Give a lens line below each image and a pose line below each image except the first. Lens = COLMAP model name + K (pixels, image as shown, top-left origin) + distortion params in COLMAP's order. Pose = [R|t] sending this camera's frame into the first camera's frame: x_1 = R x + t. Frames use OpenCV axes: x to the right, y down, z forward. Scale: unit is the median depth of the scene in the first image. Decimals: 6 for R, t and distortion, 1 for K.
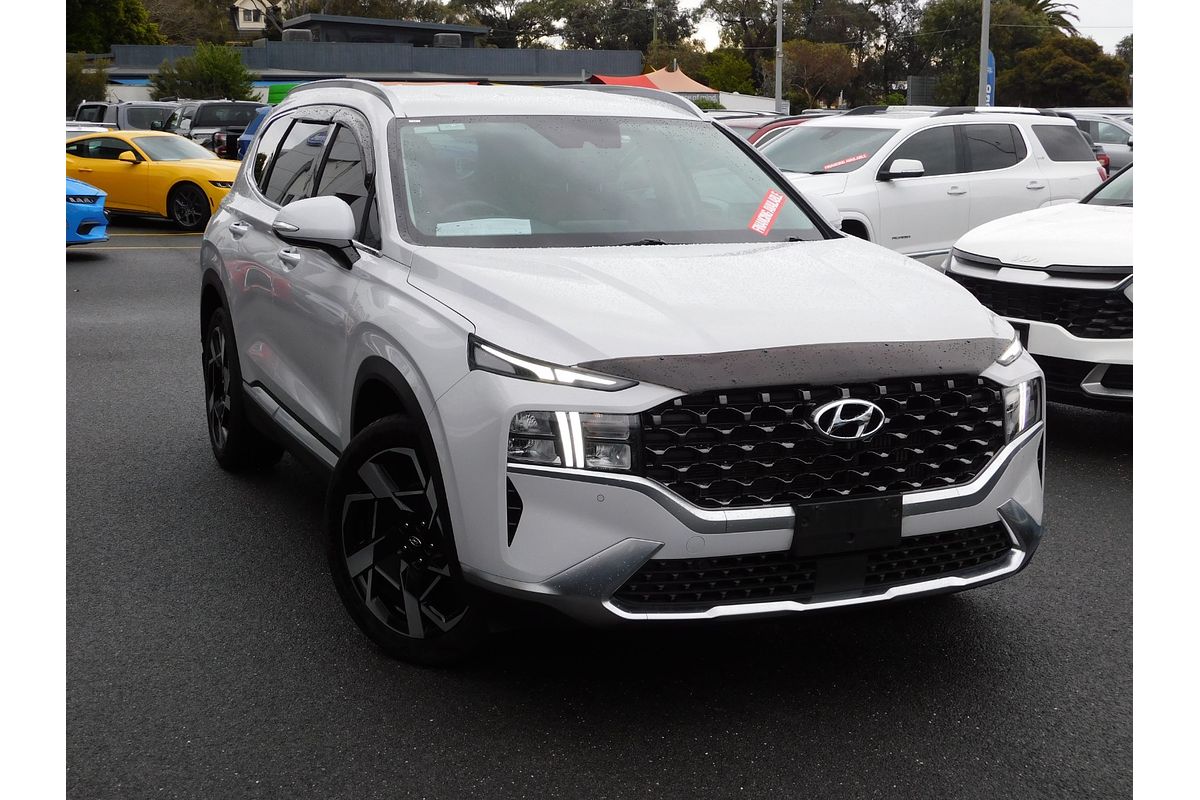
lens RADIAL K [[1732.6, 0, 601.4], [0, 1732.6, 358.0], [0, 0, 1]] dist [0.206957, -1.396328]
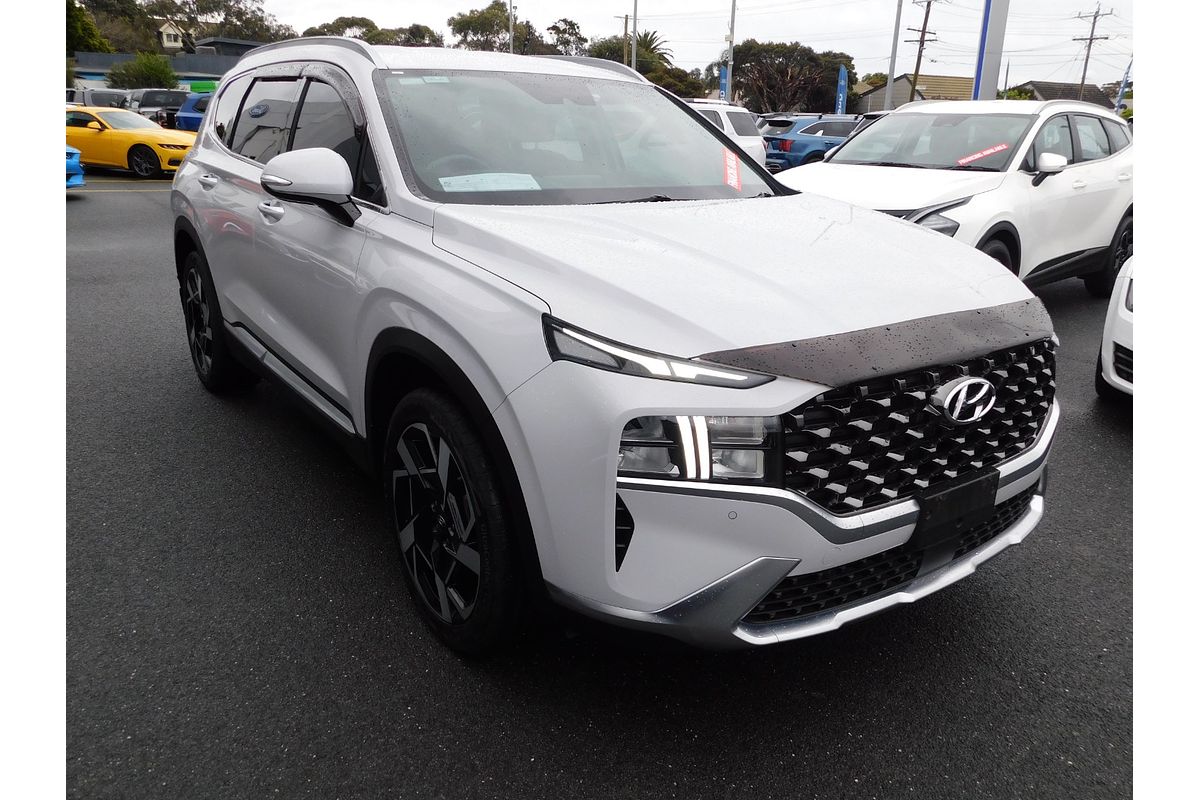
lens RADIAL K [[917.9, 0, 600.0], [0, 917.9, 400.0], [0, 0, 1]] dist [-0.004789, 0.050848]
pose [[0.976035, -0.047669, 0.212327, -0.122199], [0.012348, 0.986272, 0.164664, -0.038292], [-0.217261, -0.158096, 0.963225, 0.464560]]
